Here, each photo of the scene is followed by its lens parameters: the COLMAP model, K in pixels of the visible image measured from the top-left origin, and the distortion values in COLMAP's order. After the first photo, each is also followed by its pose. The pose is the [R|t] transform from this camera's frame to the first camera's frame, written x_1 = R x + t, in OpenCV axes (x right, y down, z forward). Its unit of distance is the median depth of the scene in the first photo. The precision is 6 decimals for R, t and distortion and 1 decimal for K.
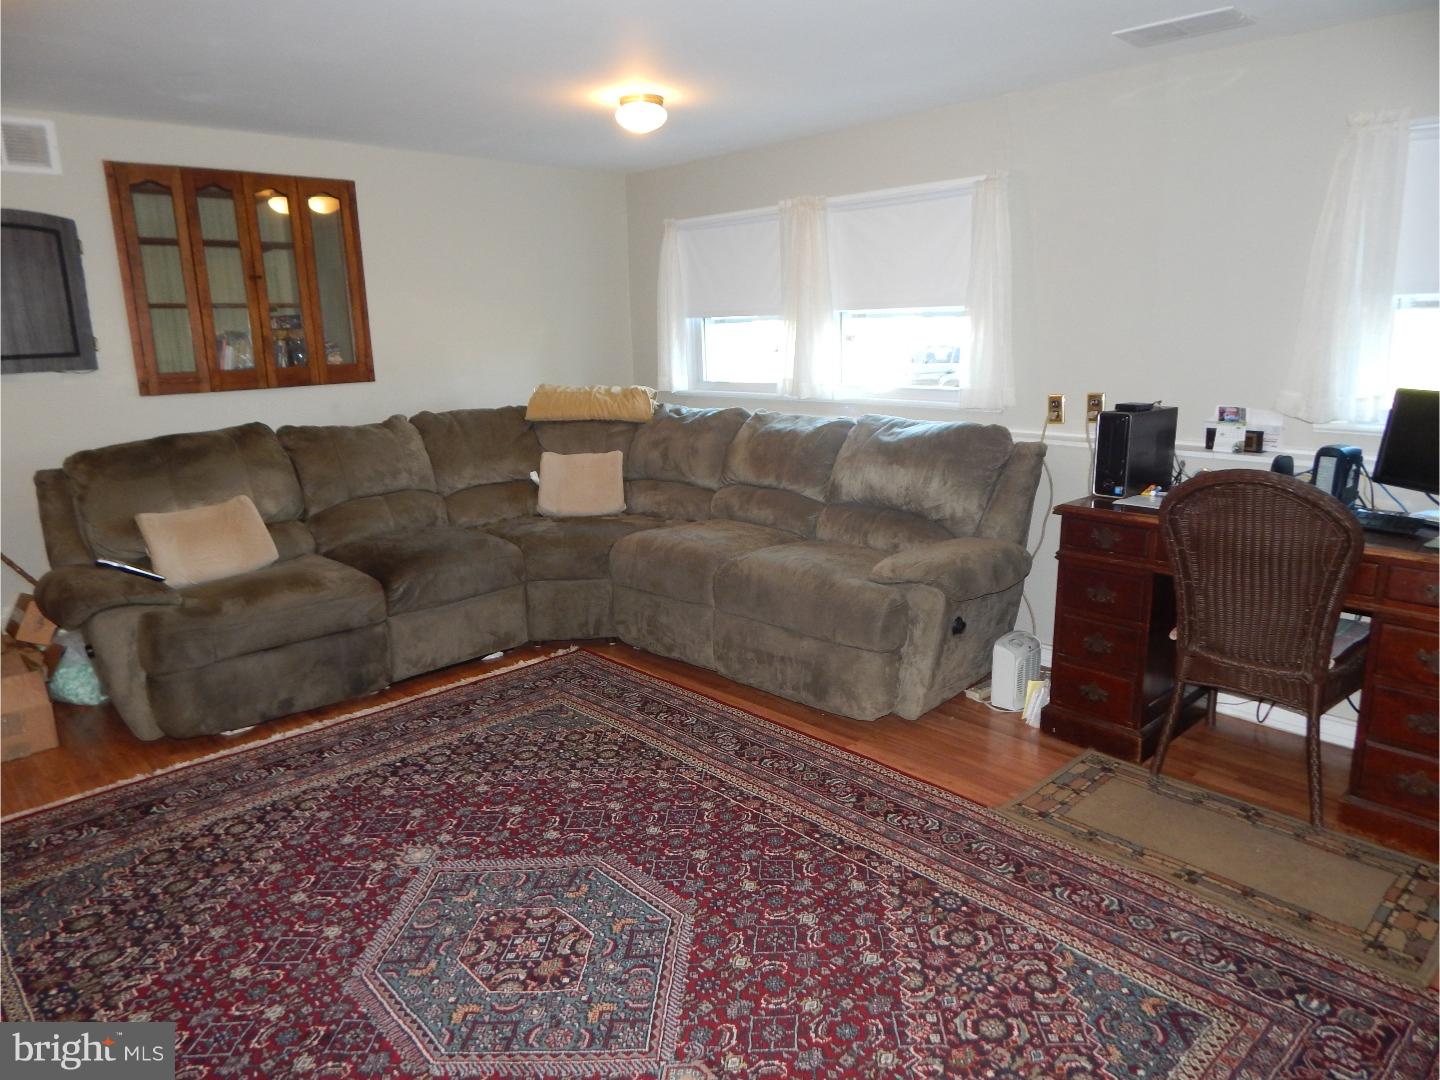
lens RADIAL K [[947.1, 0, 724.2], [0, 947.1, 538.1], [0, 0, 1]] dist [0.006700, -0.002533]
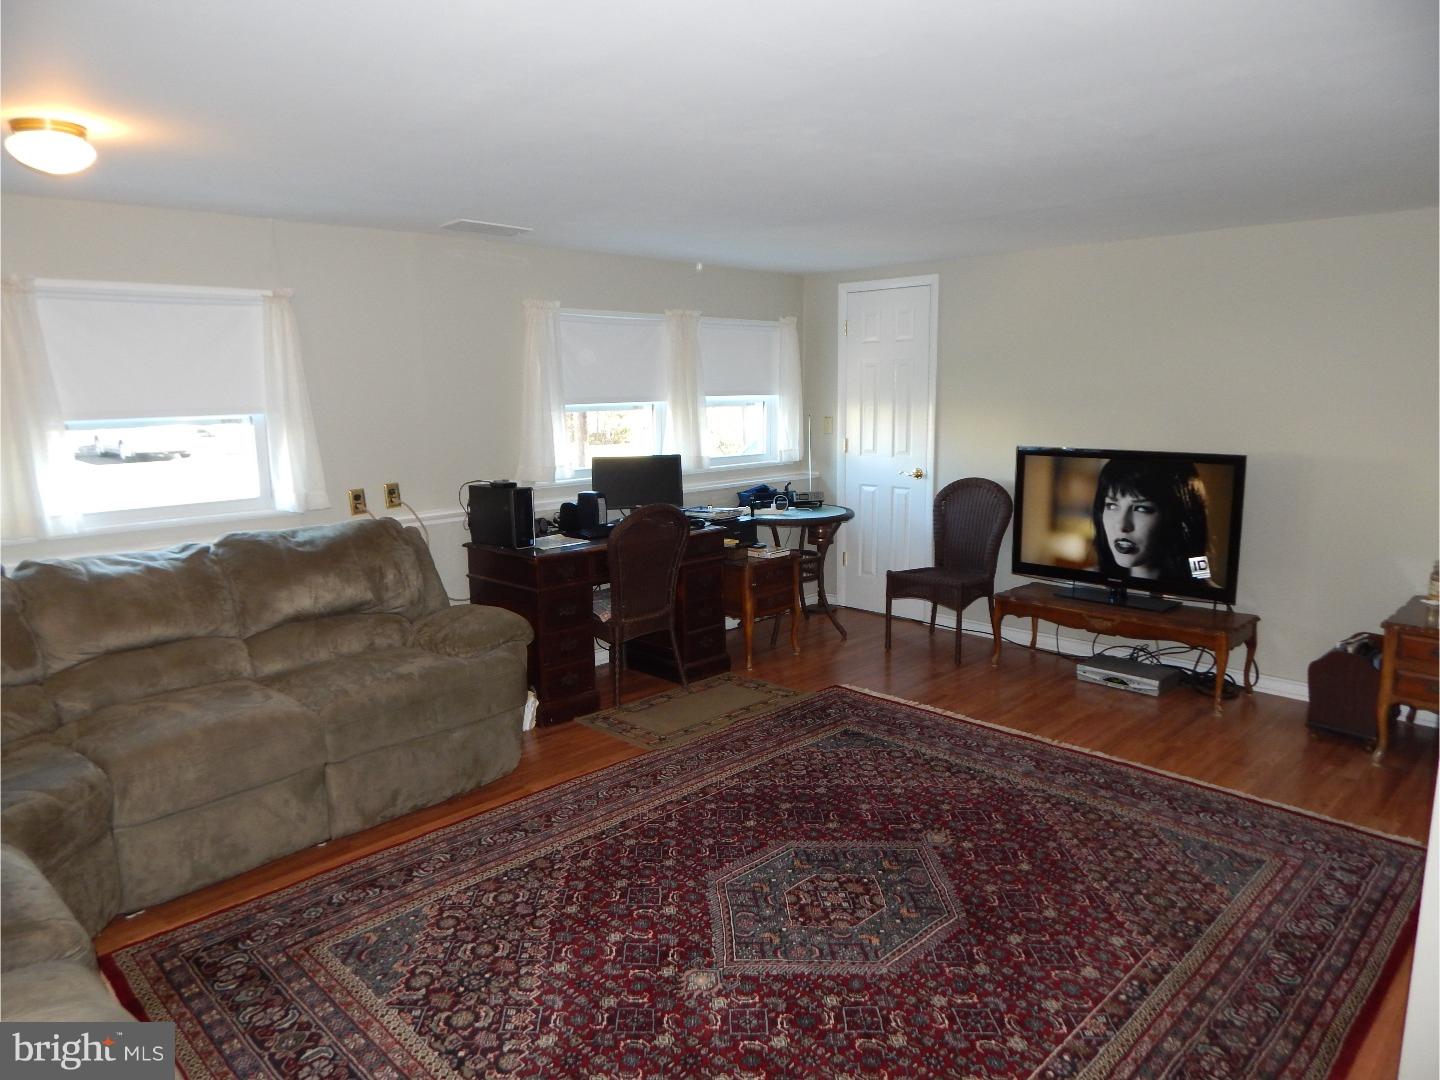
lens RADIAL K [[947.1, 0, 724.3], [0, 947.1, 542.1], [0, 0, 1]] dist [0.006700, -0.002533]
pose [[-0.017060, -0.149803, 0.988569, -1.070231], [0.236114, 0.960145, 0.149570, -0.208497], [-0.971576, 0.235966, 0.018990, 0.750470]]
